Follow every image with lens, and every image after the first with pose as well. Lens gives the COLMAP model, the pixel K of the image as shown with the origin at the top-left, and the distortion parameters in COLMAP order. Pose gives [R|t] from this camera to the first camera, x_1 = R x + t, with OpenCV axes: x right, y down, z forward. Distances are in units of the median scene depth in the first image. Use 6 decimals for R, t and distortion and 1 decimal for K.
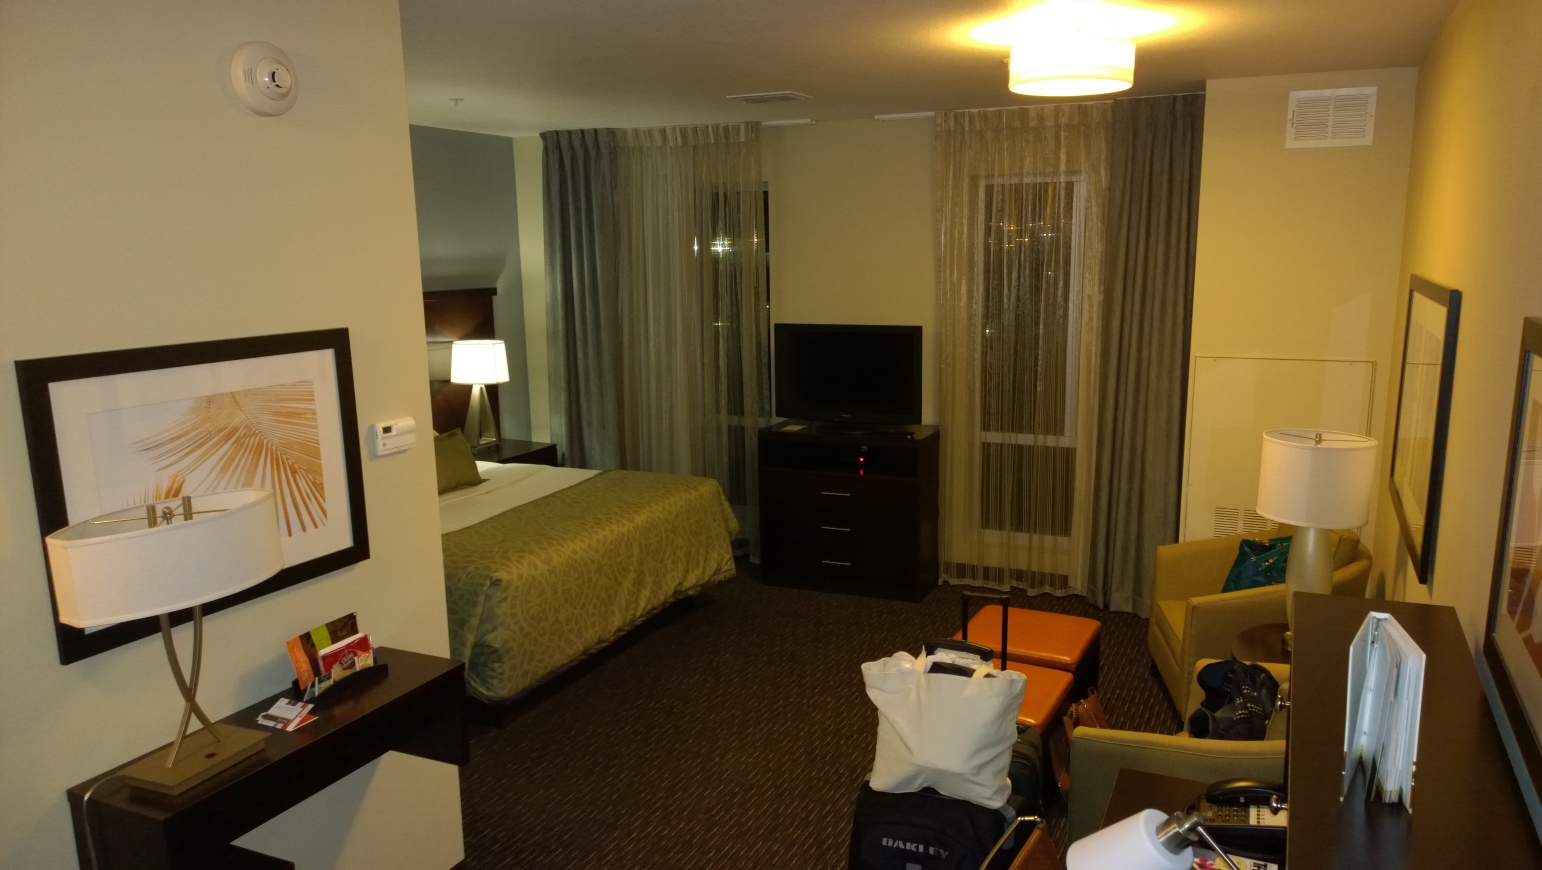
lens RADIAL K [[1085.7, 0, 771.8], [0, 1085.7, 439.6], [0, 0, 1]] dist [0.011971, 0.003974]
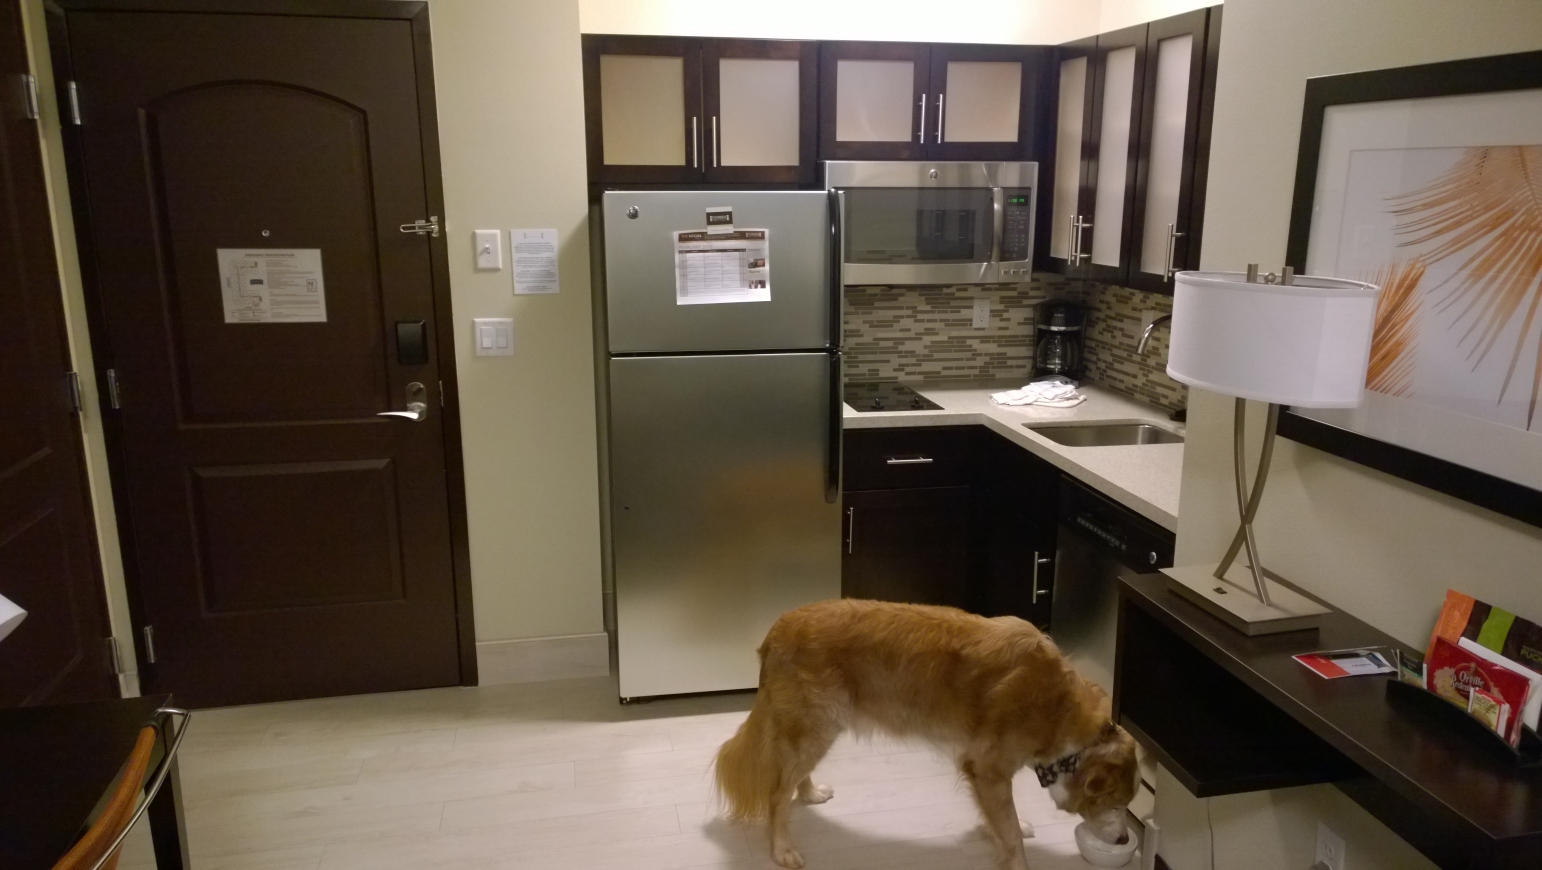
lens RADIAL K [[1085.7, 0, 770.3], [0, 1085.7, 437.6], [0, 0, 1]] dist [0.011971, 0.003974]
pose [[-0.809849, 0.159918, -0.564421, 0.188312], [-0.088734, 0.917664, 0.387322, -0.092972], [0.579889, 0.363756, -0.728979, 1.275566]]
